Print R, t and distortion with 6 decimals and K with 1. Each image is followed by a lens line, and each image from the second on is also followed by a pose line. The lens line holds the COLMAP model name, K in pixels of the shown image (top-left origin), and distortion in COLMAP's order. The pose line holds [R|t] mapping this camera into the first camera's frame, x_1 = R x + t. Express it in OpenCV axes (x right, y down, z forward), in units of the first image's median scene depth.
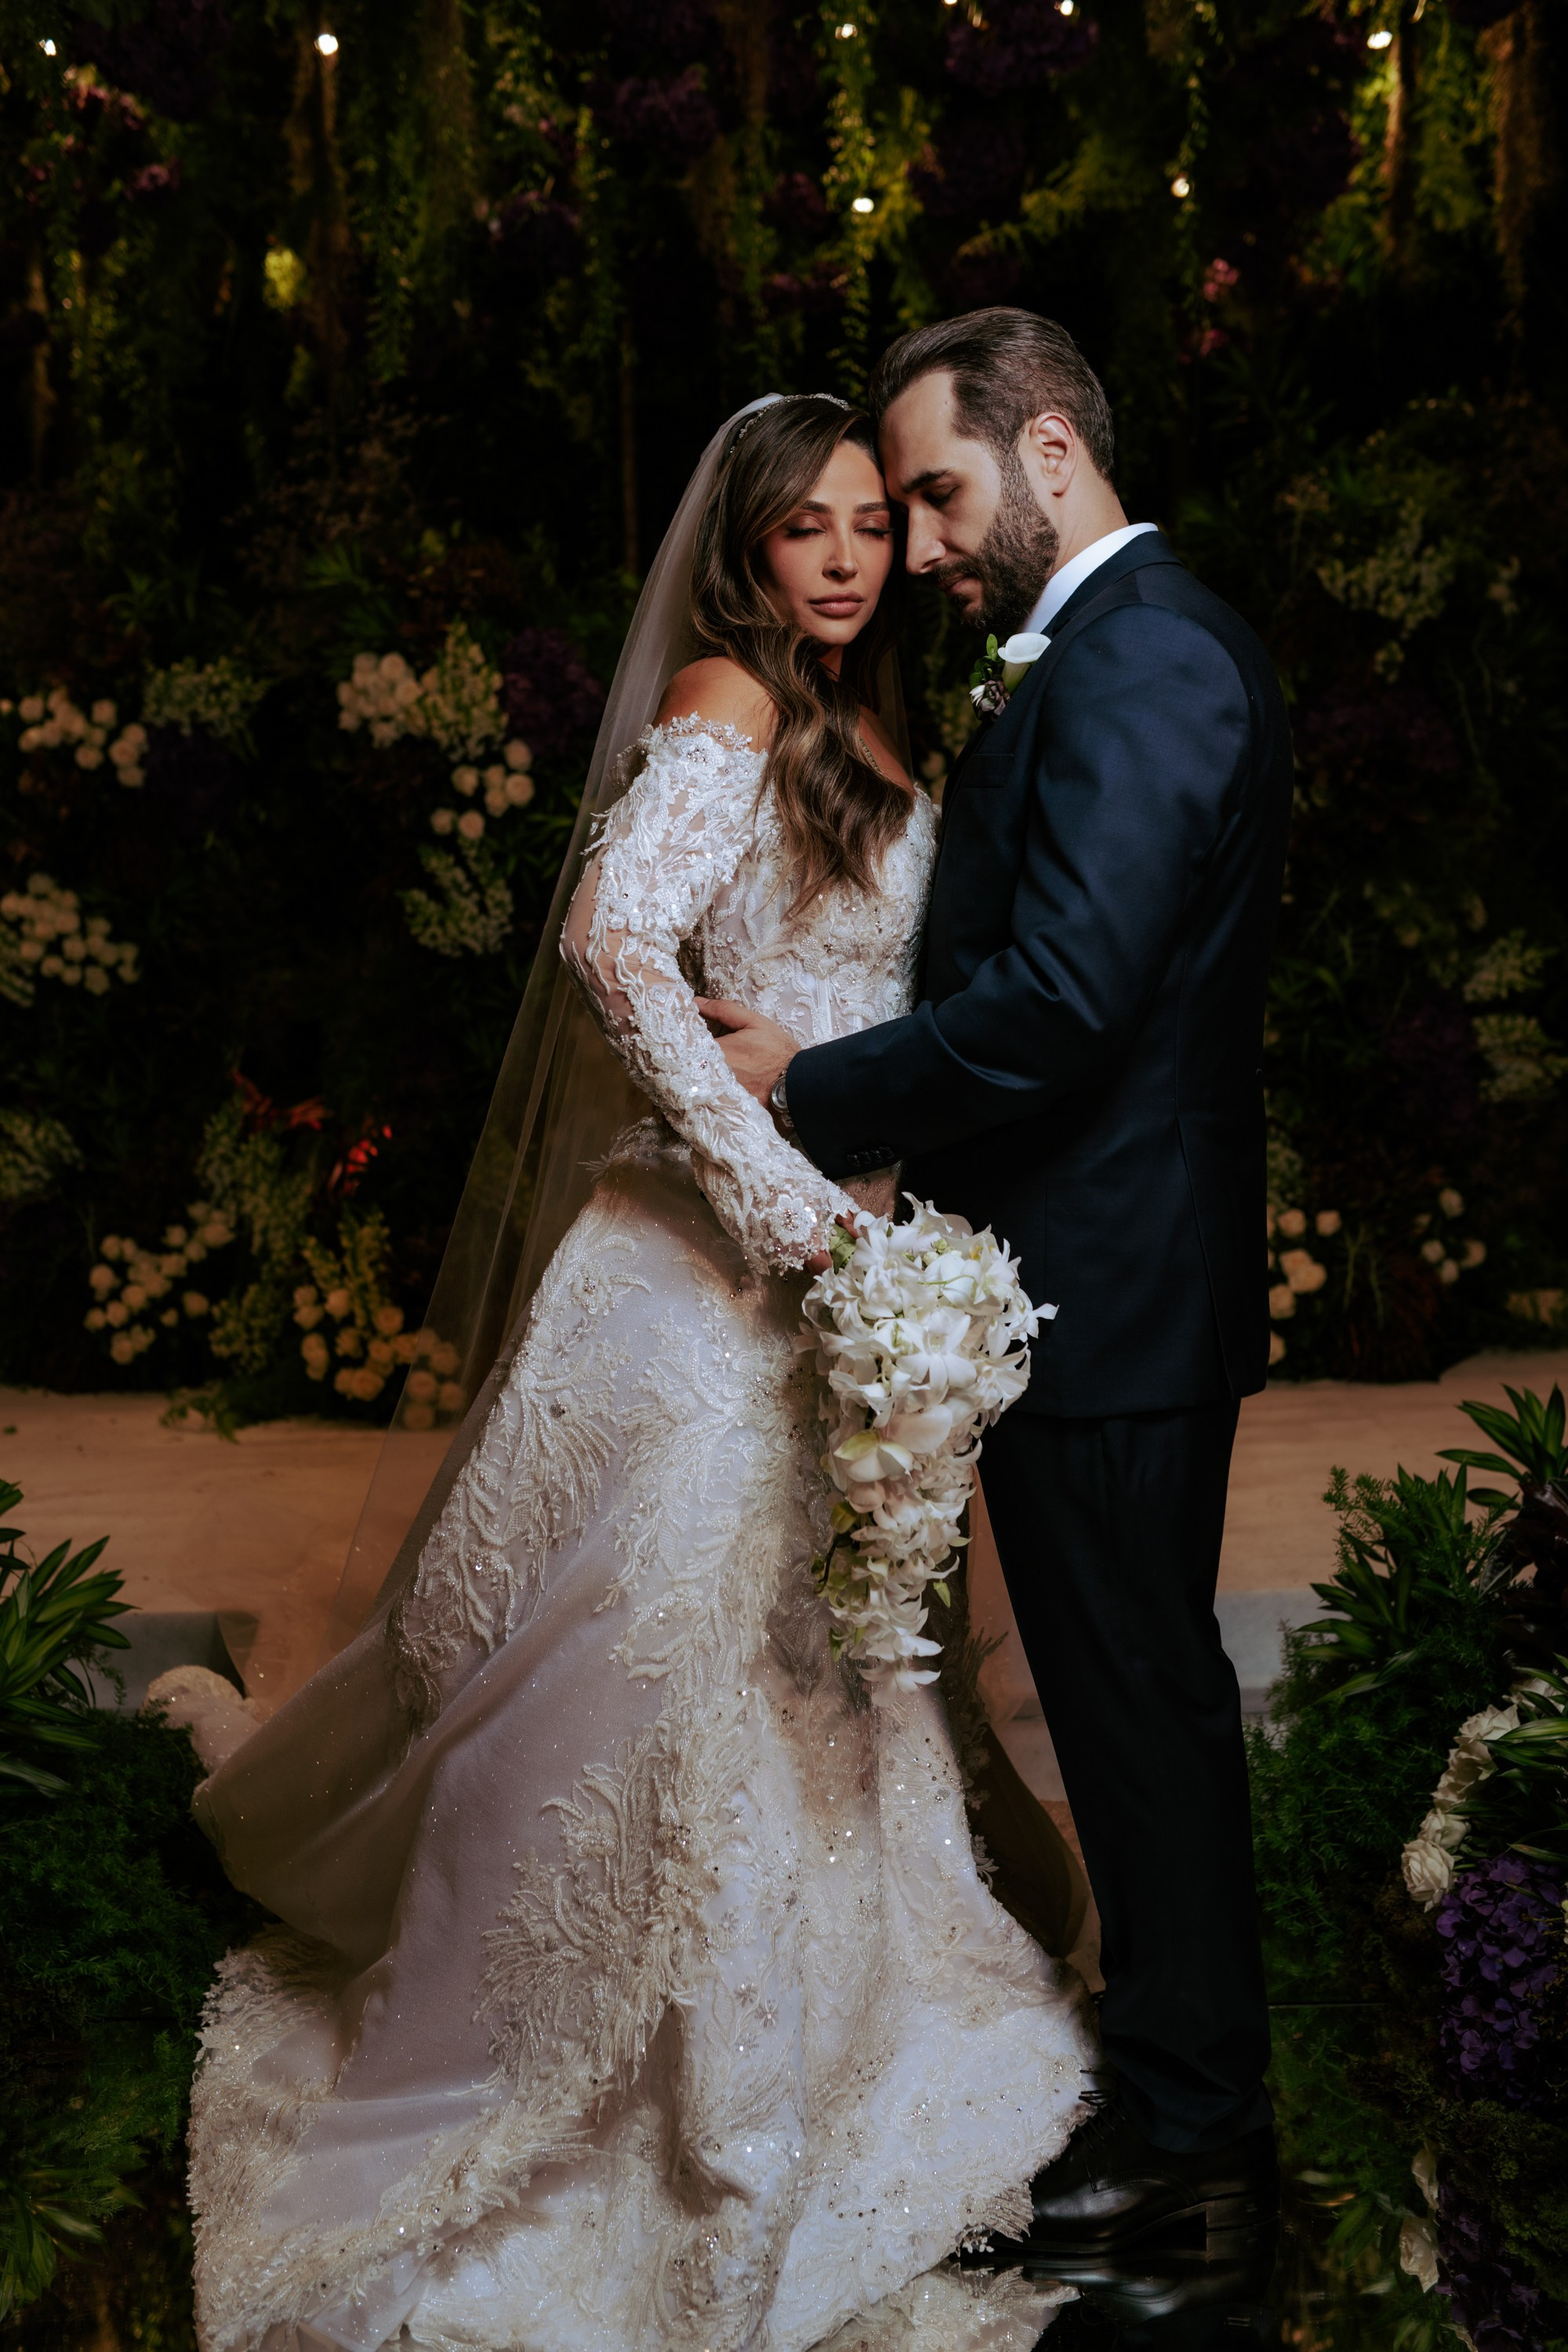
lens RADIAL K [[2187.3, 0, 792.7], [0, 2187.3, 1158.3], [0, 0, 1]] dist [-0.015644, 0.000000]
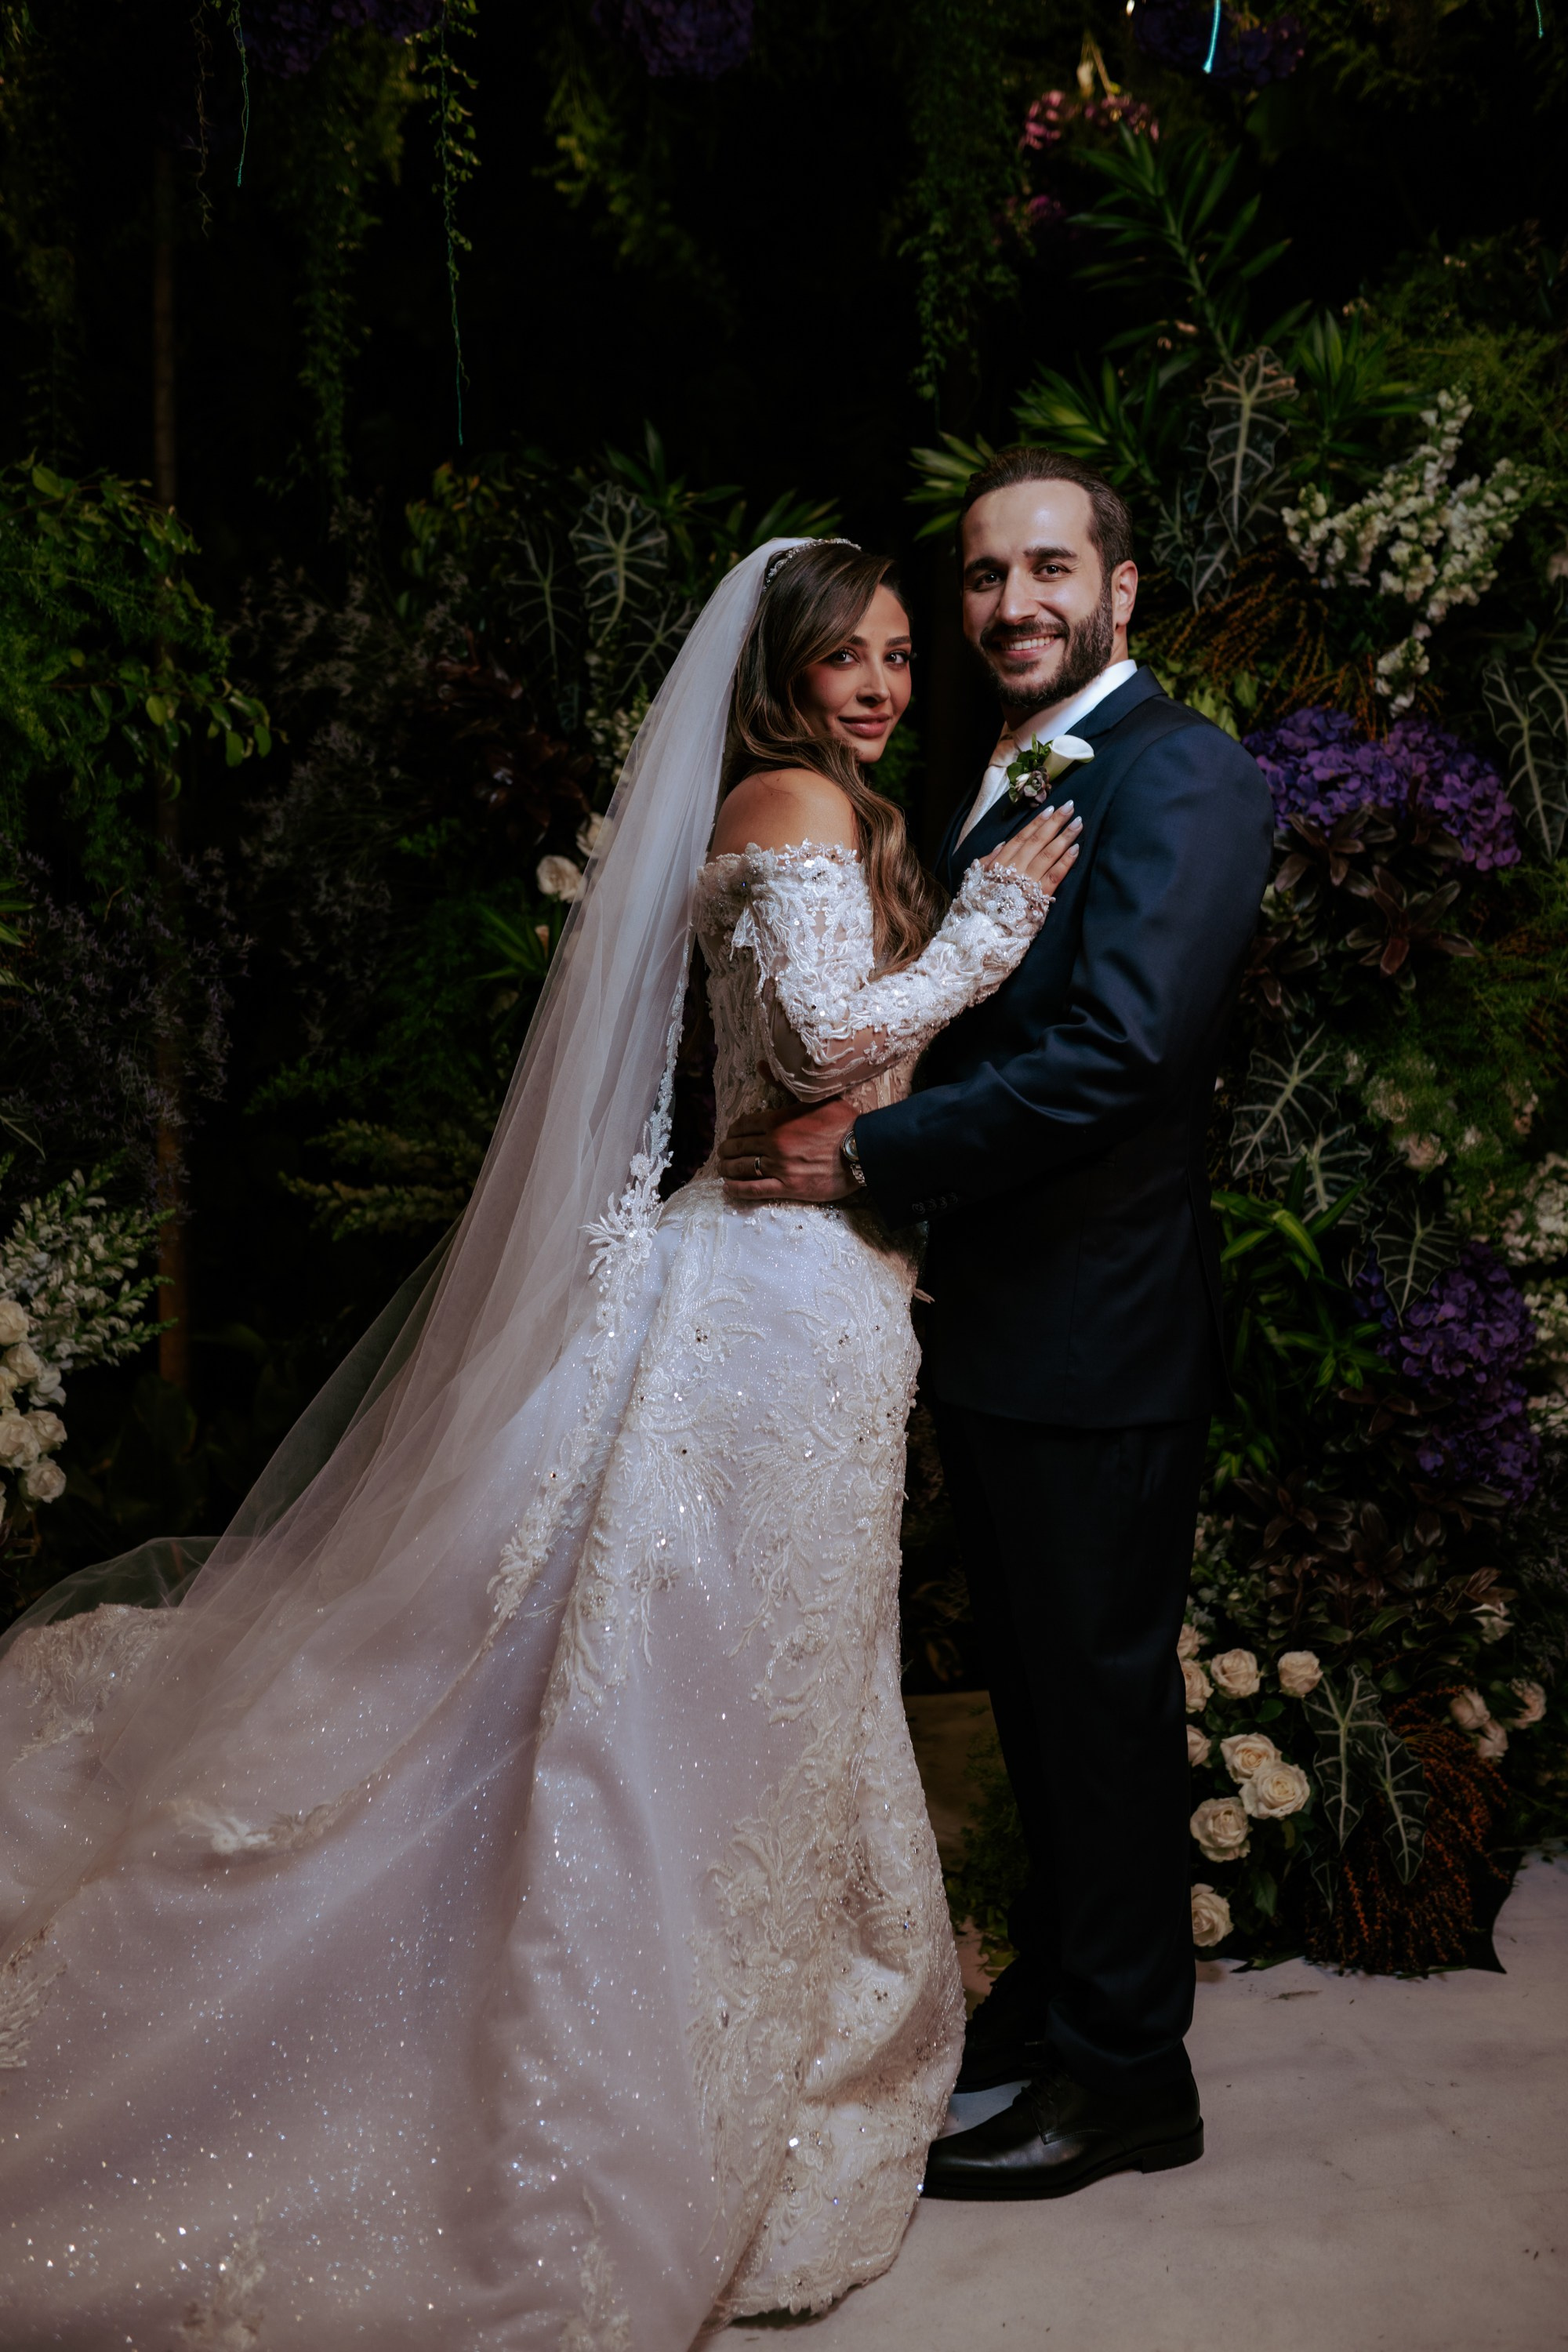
lens RADIAL K [[2187.3, 0, 742.3], [0, 2187.3, 1136.4], [0, 0, 1]] dist [-0.015644, 0.000000]
pose [[0.990904, 0.014560, 0.133782, 0.028992], [-0.007196, 0.998440, -0.055366, -0.073891], [-0.134380, 0.053900, 0.989463, 0.462365]]
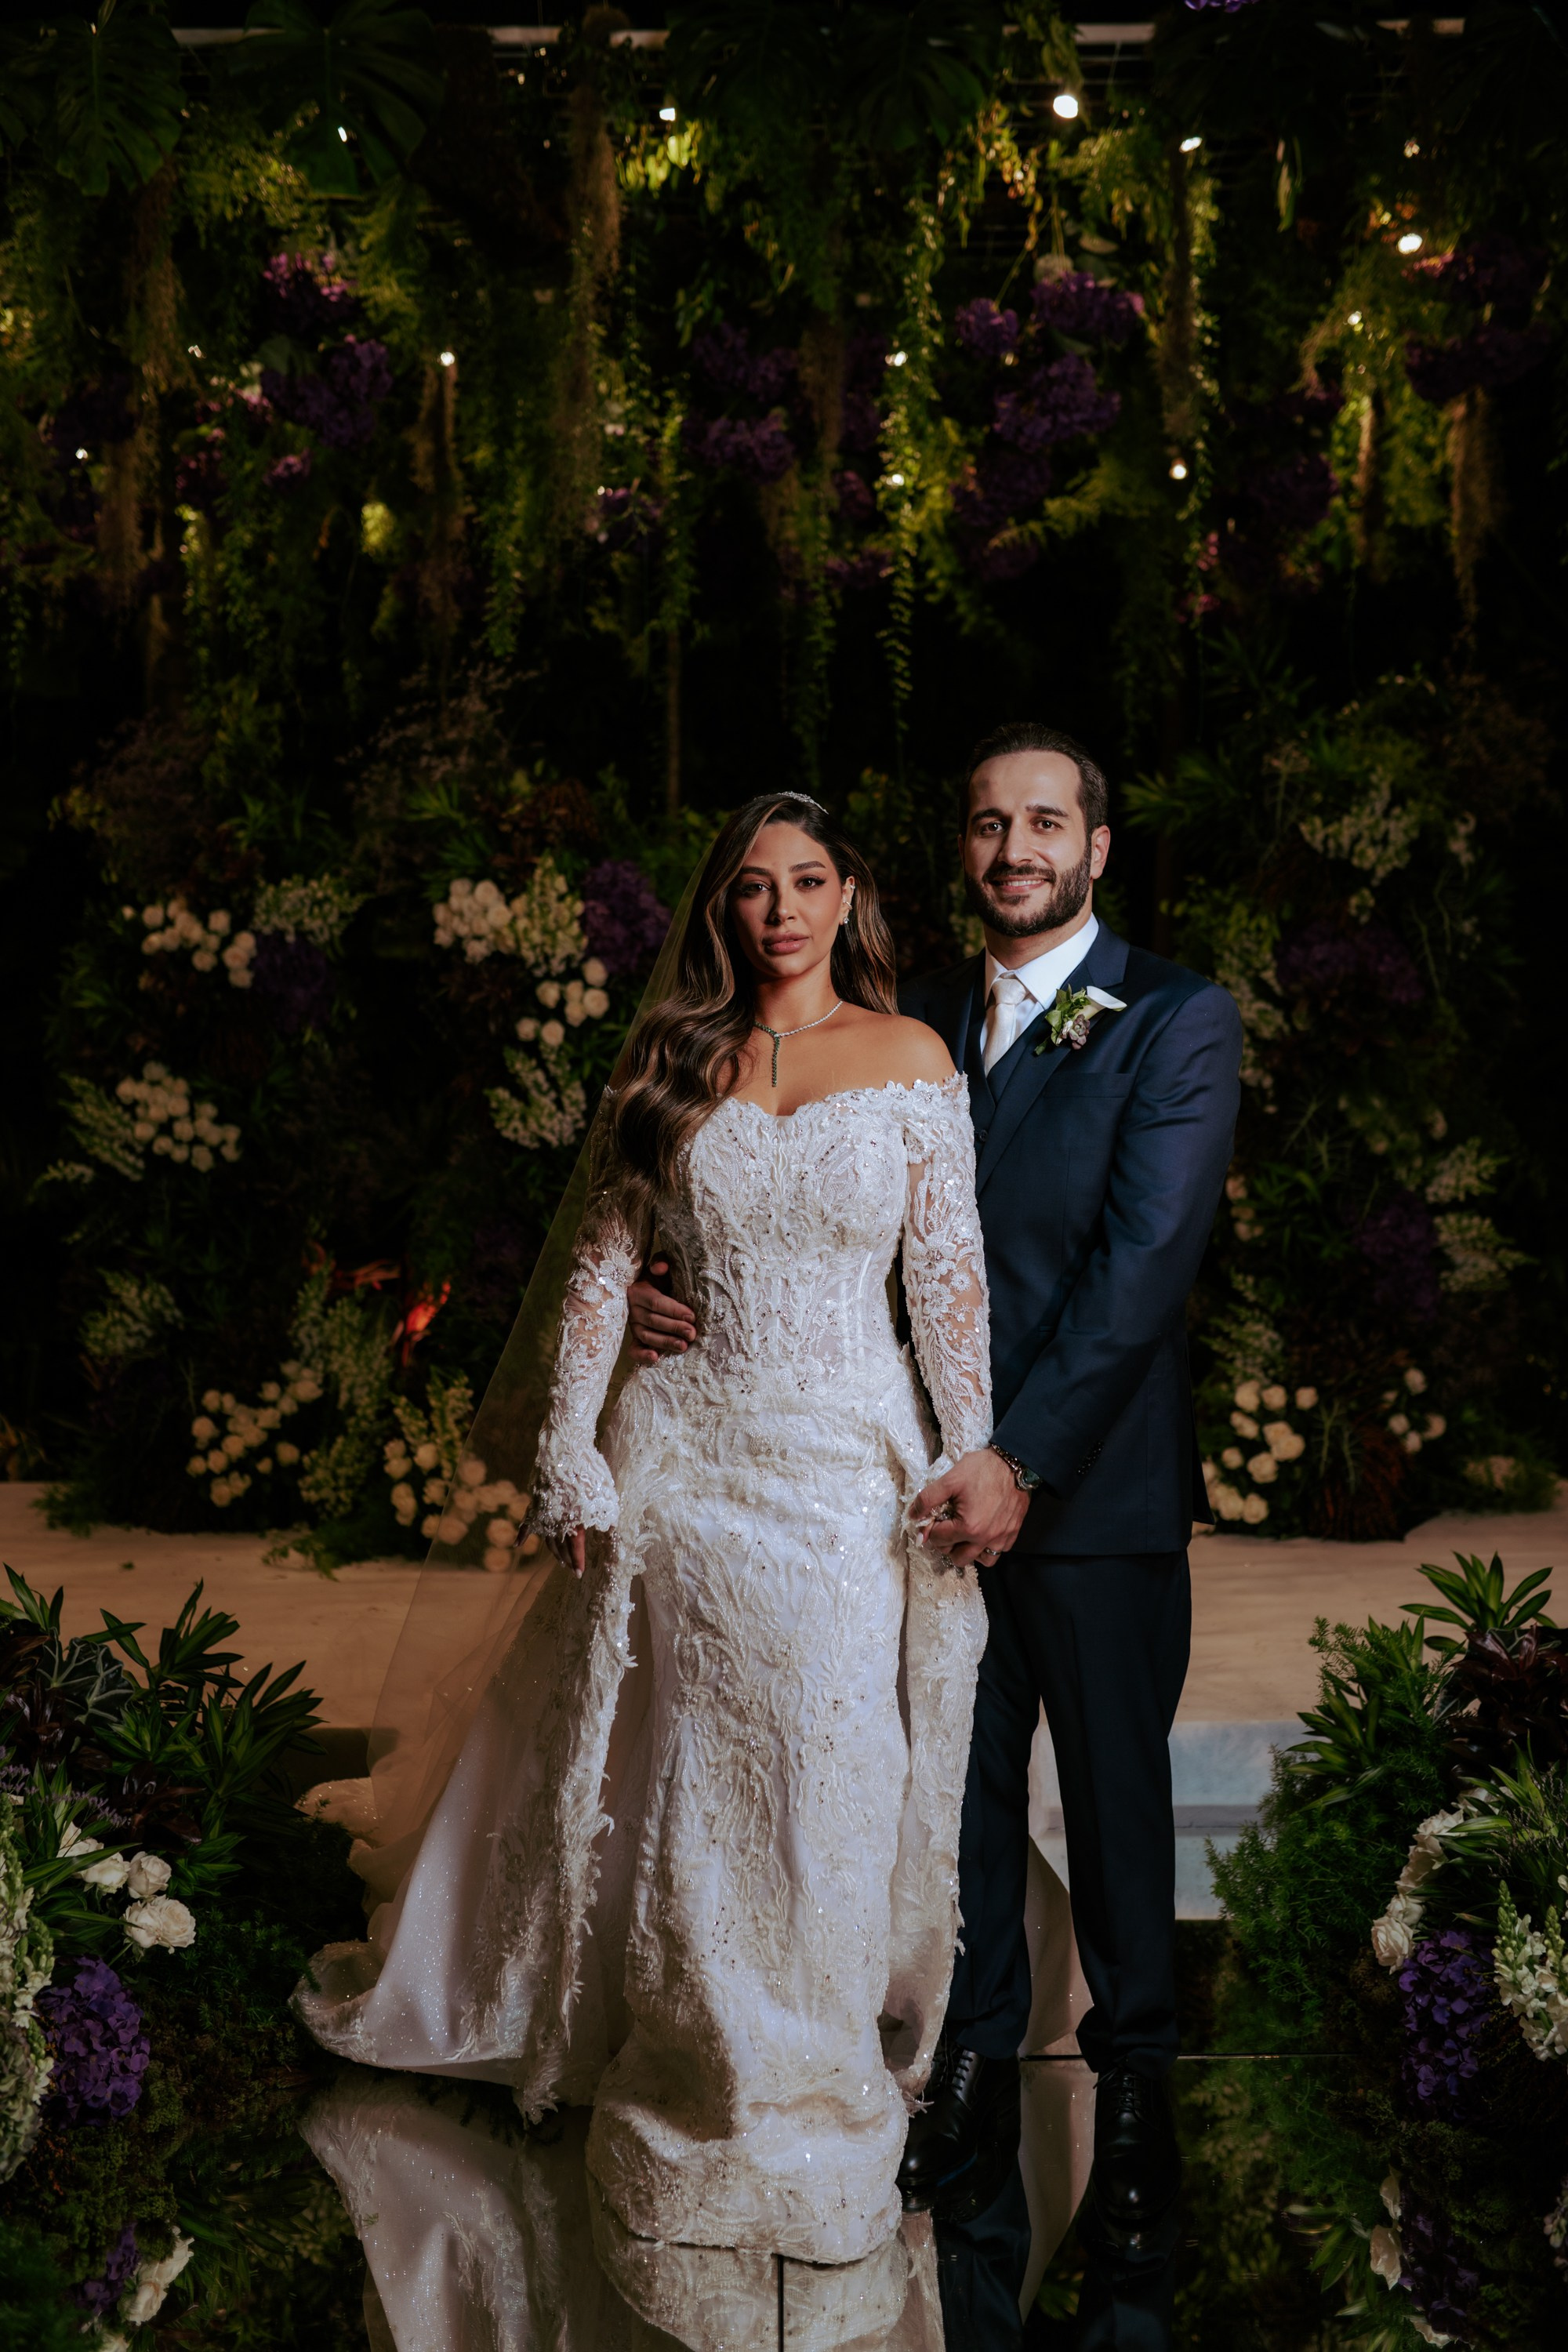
lens RADIAL K [[2187.3, 0, 792.0], [0, 2187.3, 1174.5], [0, 0, 1]] dist [-0.015644, 0.000000]
pose [[0.999780, 0.016864, 0.012509, -0.036207], [-0.016144, 0.998321, -0.055627, -0.018408], [-0.013426, 0.055413, 0.998373, -0.128070]]
